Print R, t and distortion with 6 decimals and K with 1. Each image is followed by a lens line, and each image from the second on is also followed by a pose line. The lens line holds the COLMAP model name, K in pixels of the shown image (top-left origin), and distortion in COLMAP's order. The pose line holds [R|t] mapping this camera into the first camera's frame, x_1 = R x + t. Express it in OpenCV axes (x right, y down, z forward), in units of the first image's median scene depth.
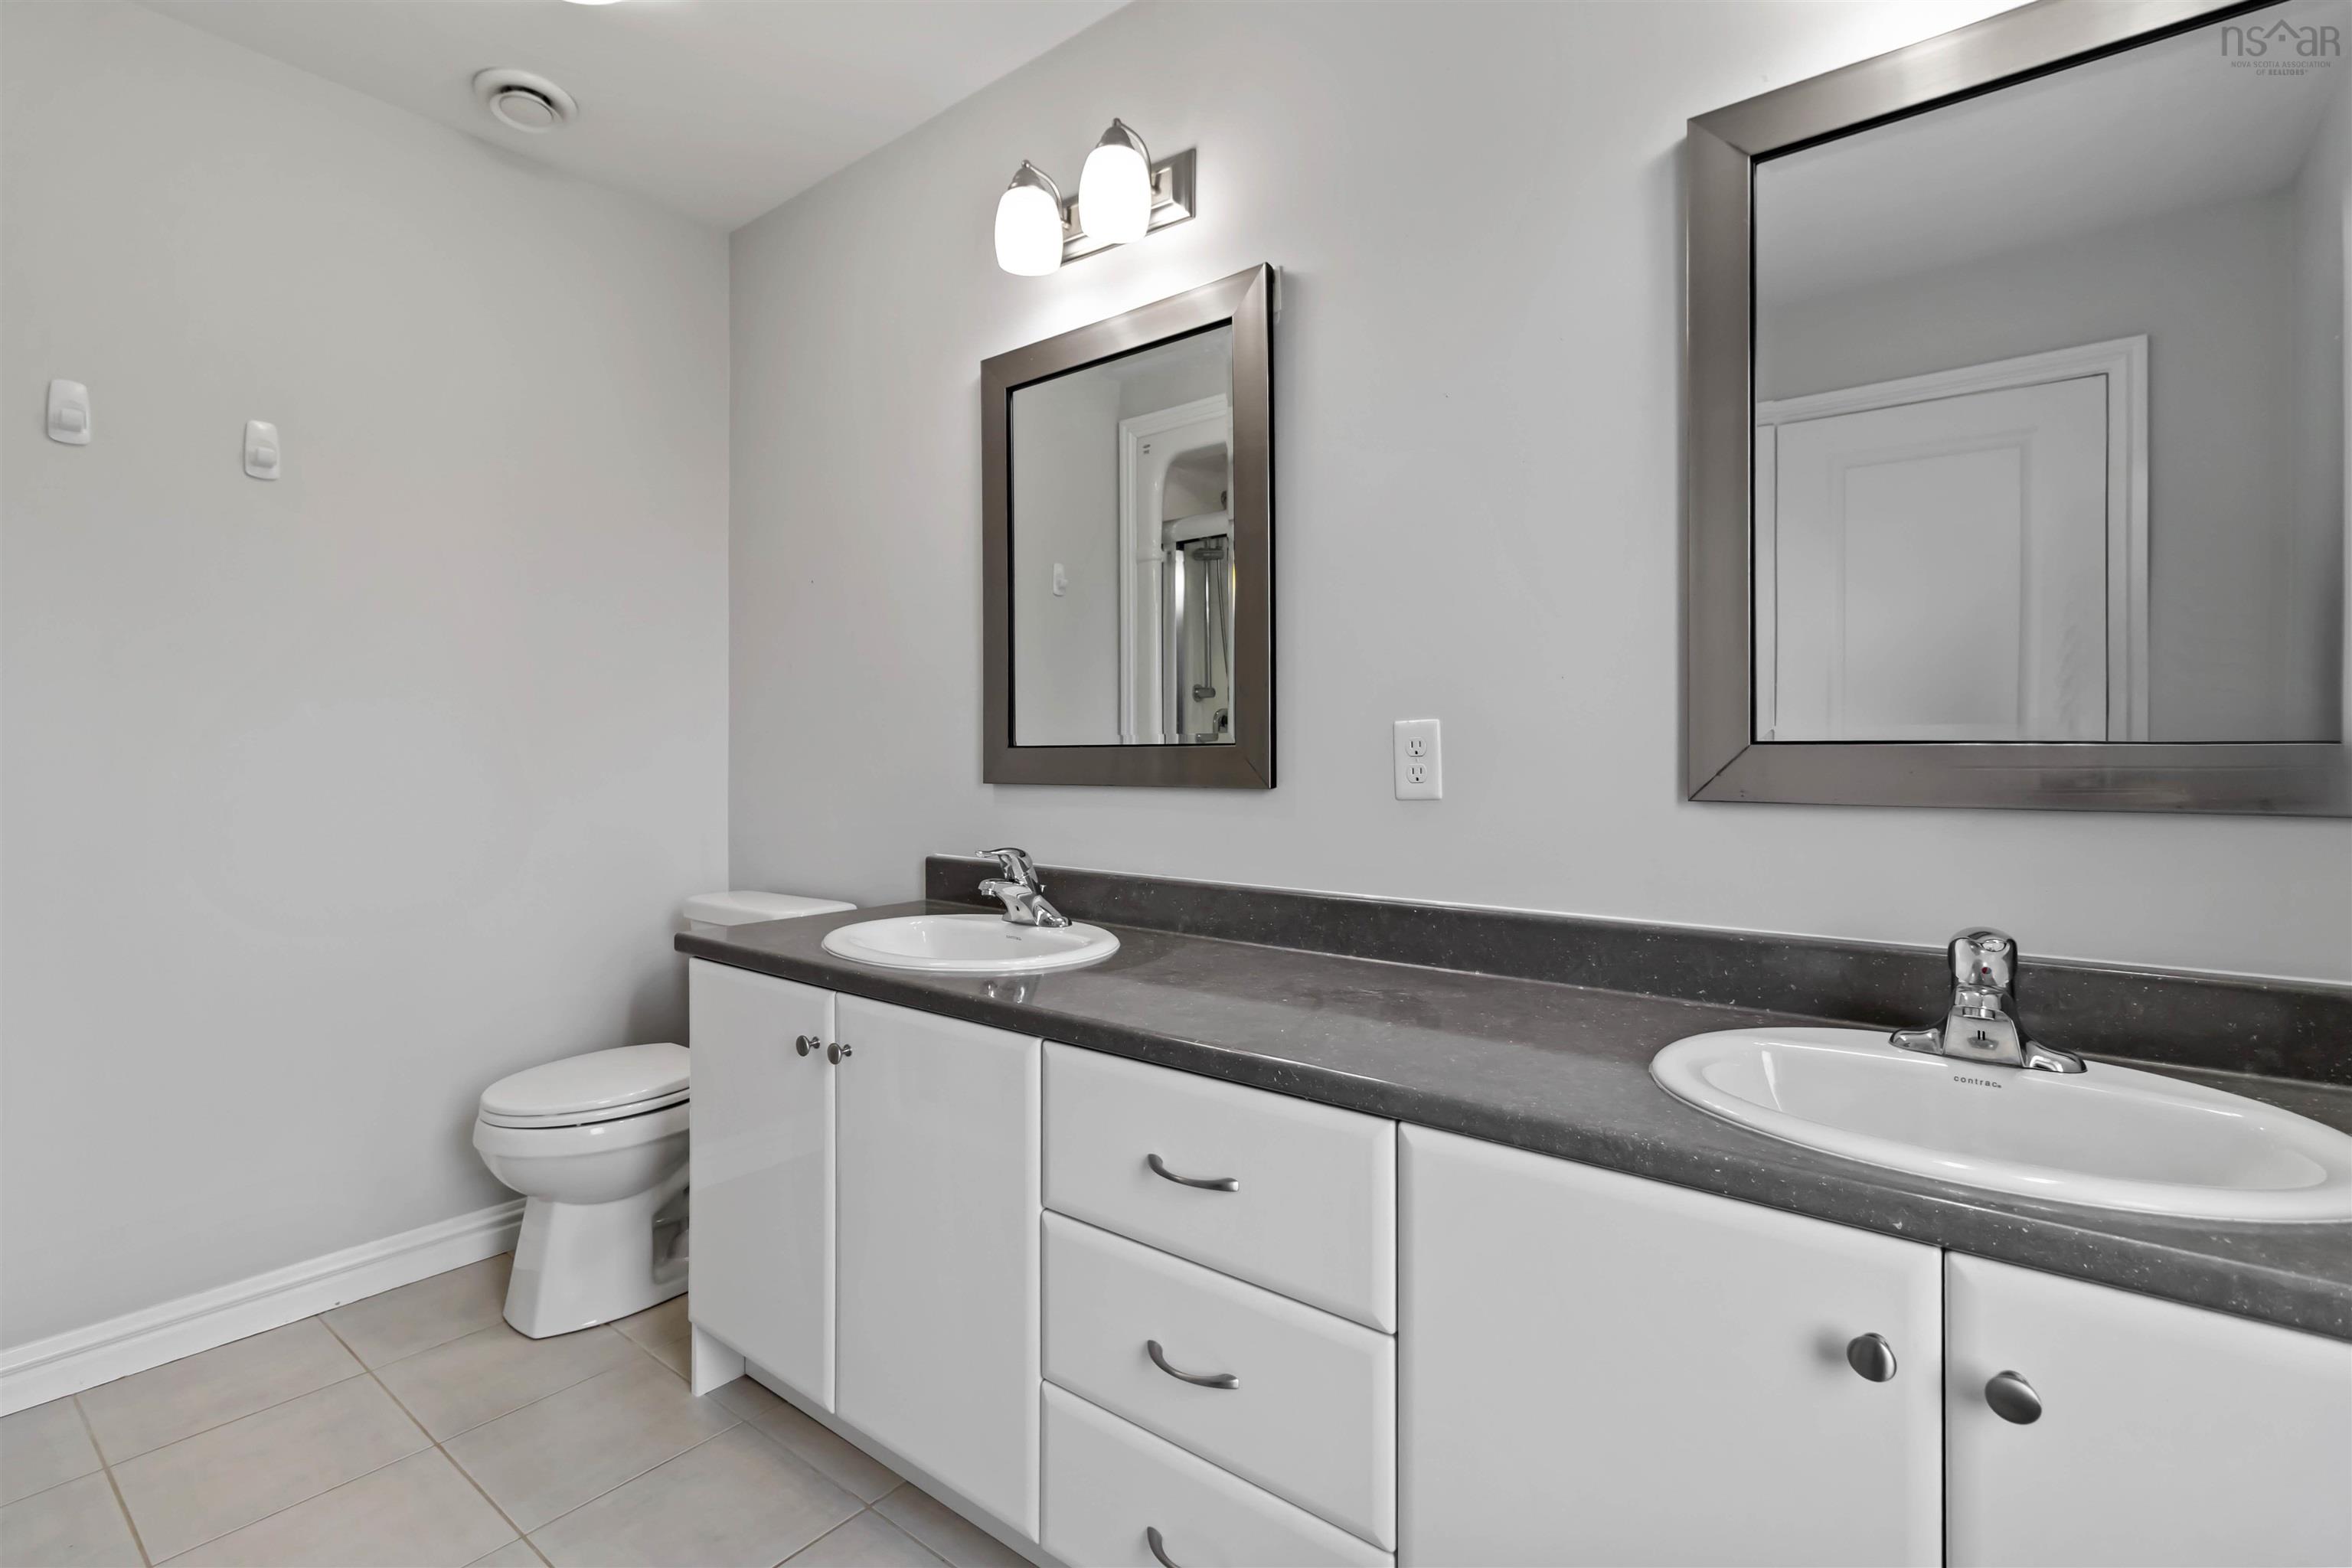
lens RADIAL K [[1088.5, 0, 1172.9], [0, 1088.5, 779.9], [0, 0, 1]] dist [0.005277, 0.001428]
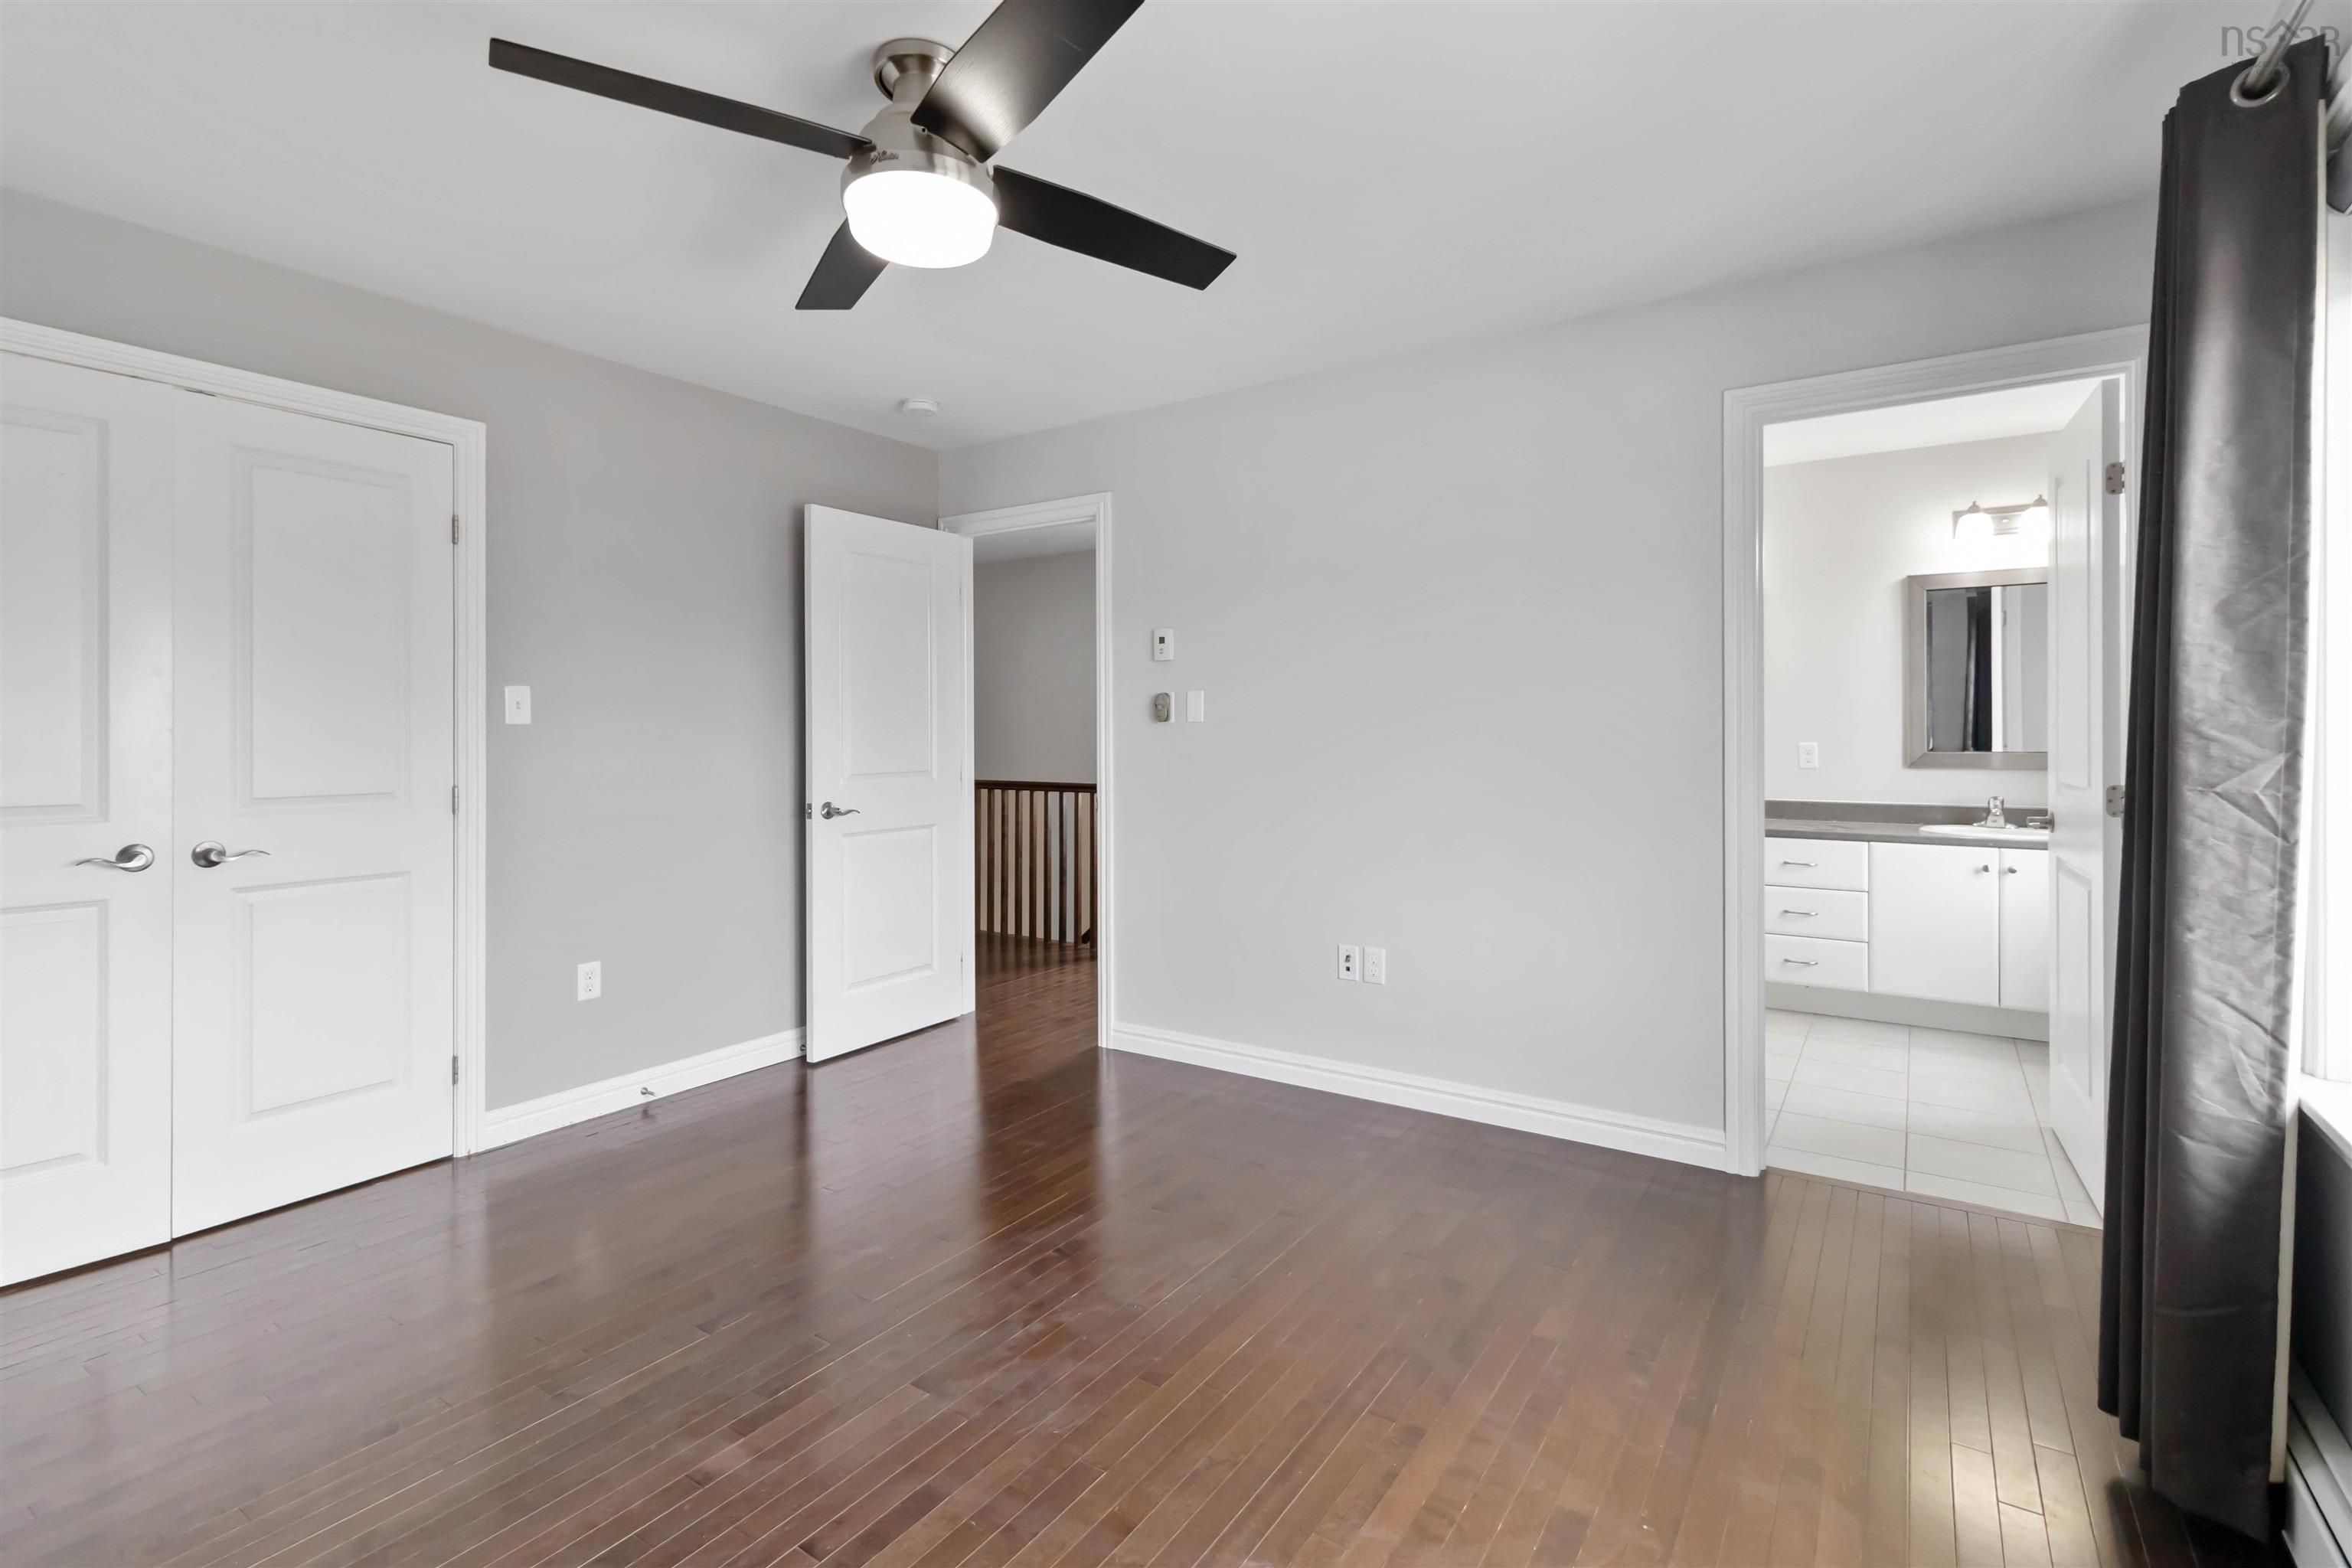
lens RADIAL K [[1088.5, 0, 1178.6], [0, 1088.5, 765.3], [0, 0, 1]] dist [0.005277, 0.001428]
pose [[0.996352, -0.010116, 0.084741, -3.800490], [0.008715, 0.999820, 0.016876, -0.120217], [-0.084897, -0.016076, 0.996260, -4.046808]]
